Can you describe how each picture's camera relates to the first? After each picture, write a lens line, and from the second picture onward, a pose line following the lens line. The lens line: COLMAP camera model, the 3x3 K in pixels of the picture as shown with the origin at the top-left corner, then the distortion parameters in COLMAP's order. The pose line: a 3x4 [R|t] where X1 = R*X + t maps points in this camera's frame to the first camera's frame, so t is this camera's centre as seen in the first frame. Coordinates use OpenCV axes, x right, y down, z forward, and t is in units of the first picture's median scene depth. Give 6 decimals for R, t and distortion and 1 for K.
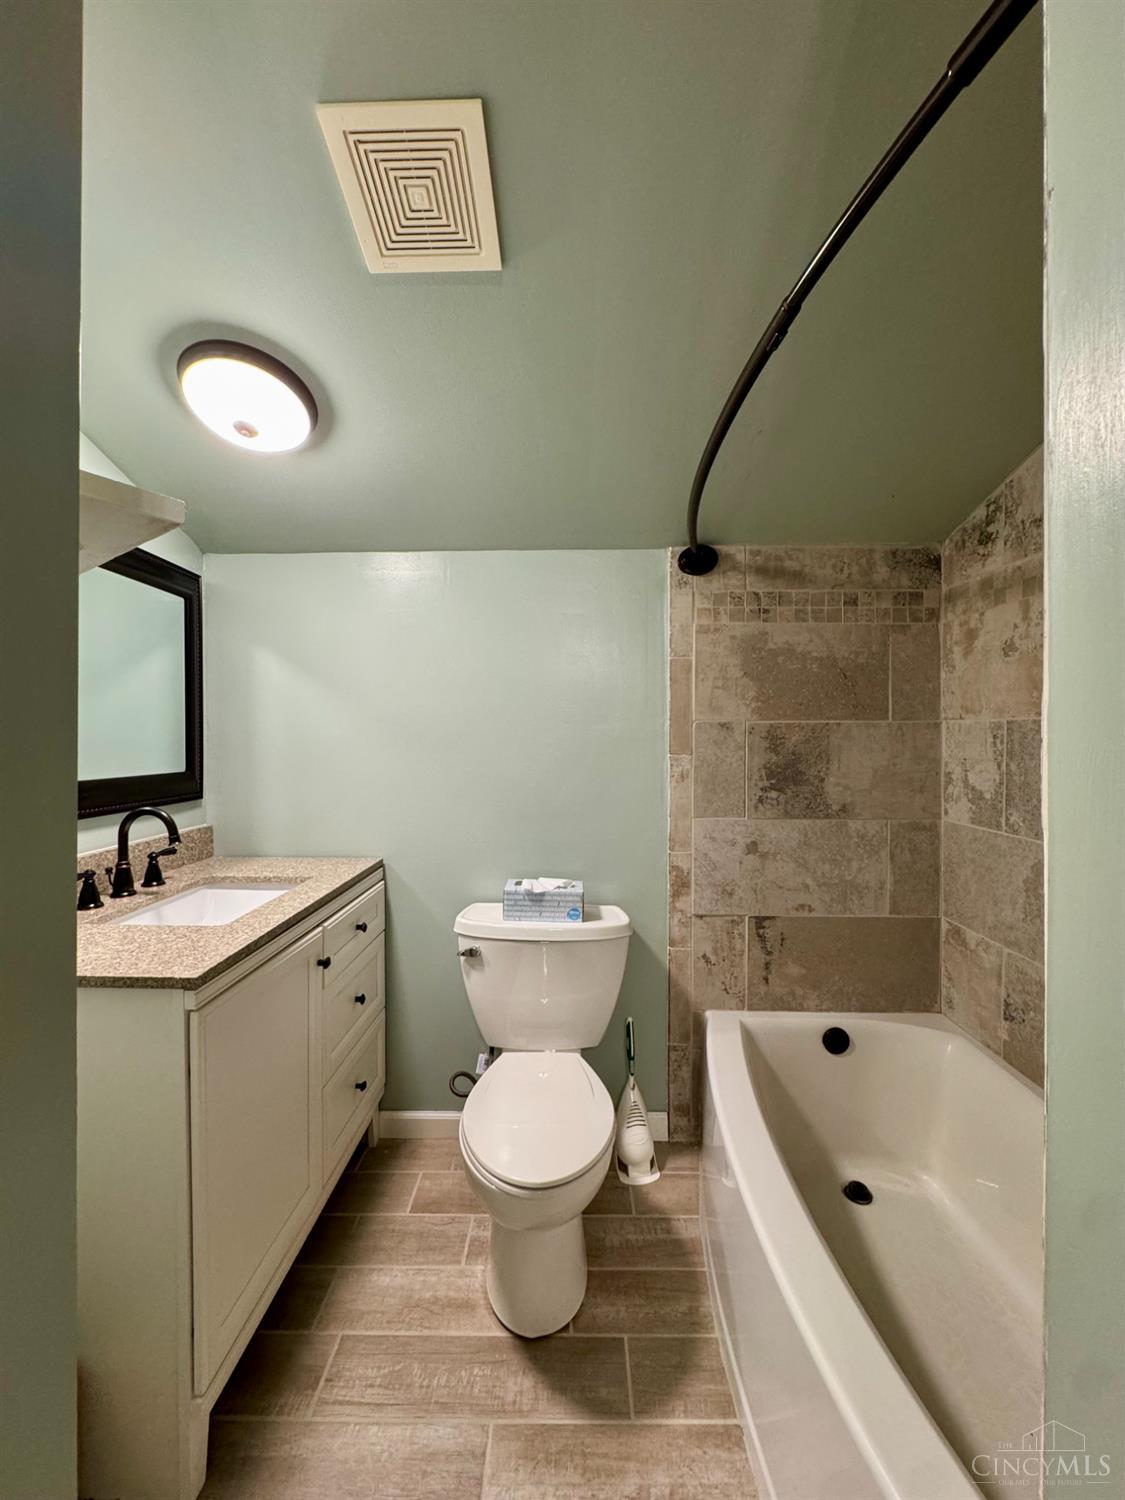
lens RADIAL K [[595.8, 0, 562.2], [0, 595.8, 747.9], [0, 0, 1]] dist [0.000474, 0.000065]
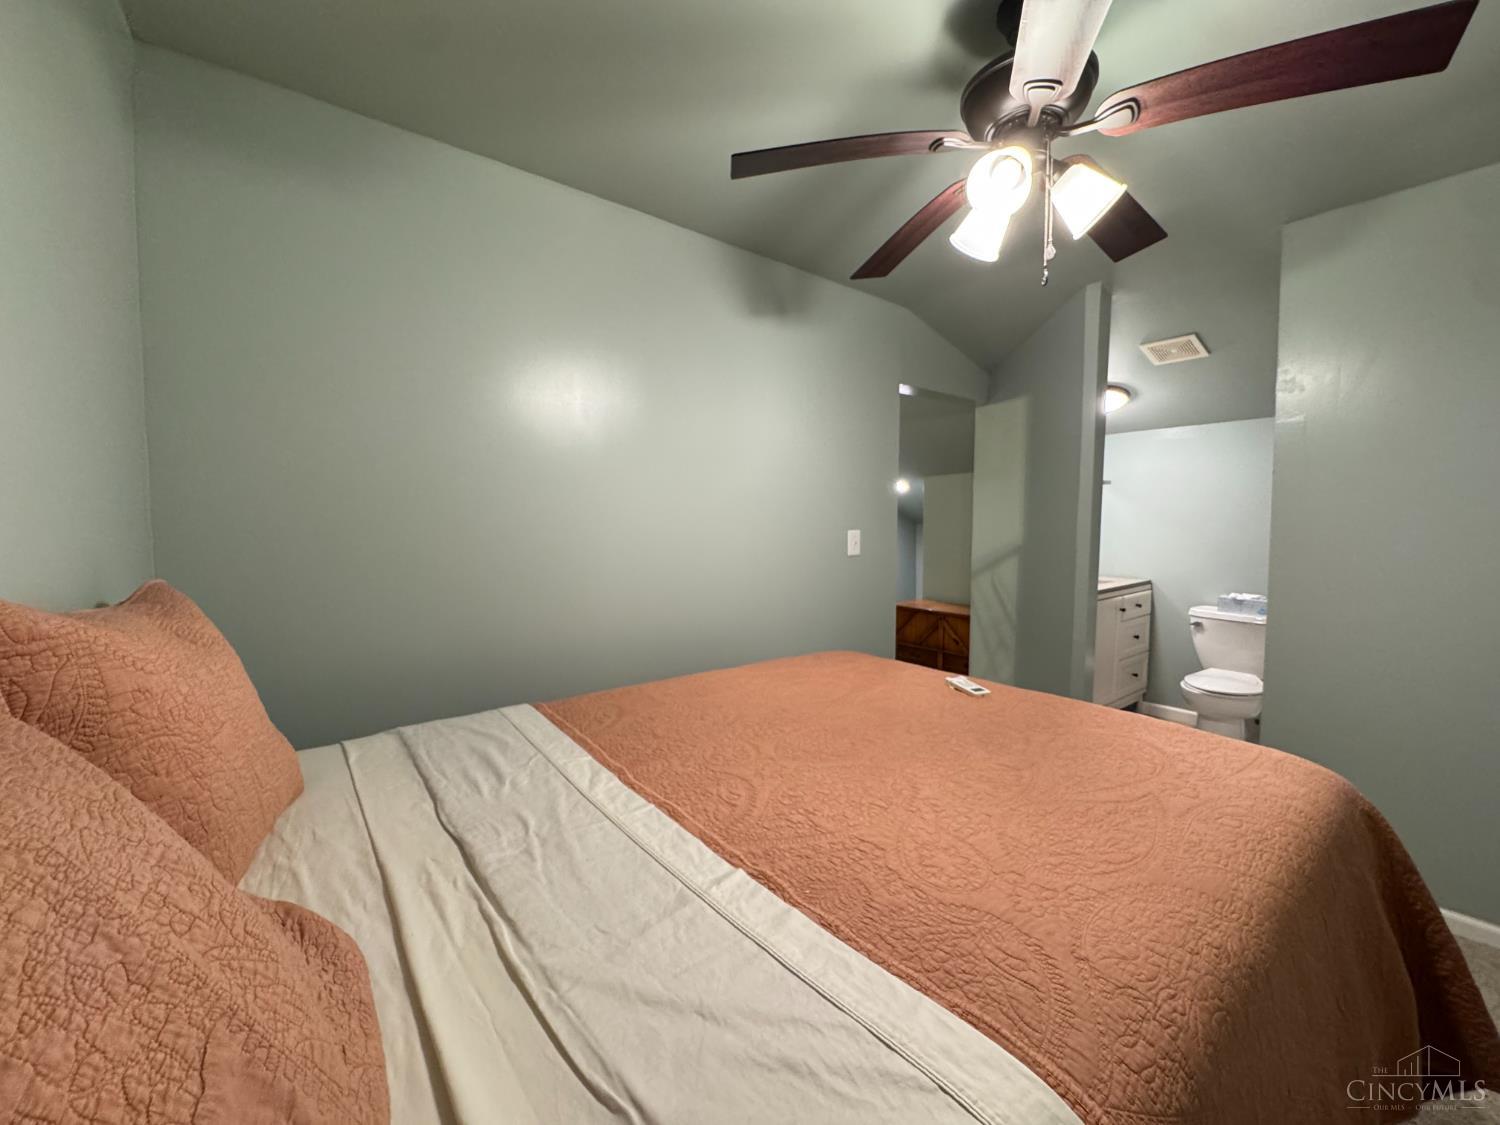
lens RADIAL K [[595.8, 0, 748.1], [0, 595.8, 564.0], [0, 0, 1]] dist [0.000474, 0.000065]
pose [[0.624143, 0.057412, -0.779198, 0.479047], [0.001960, 0.997178, 0.075043, -0.029569], [0.781307, -0.048365, 0.622270, -1.520027]]
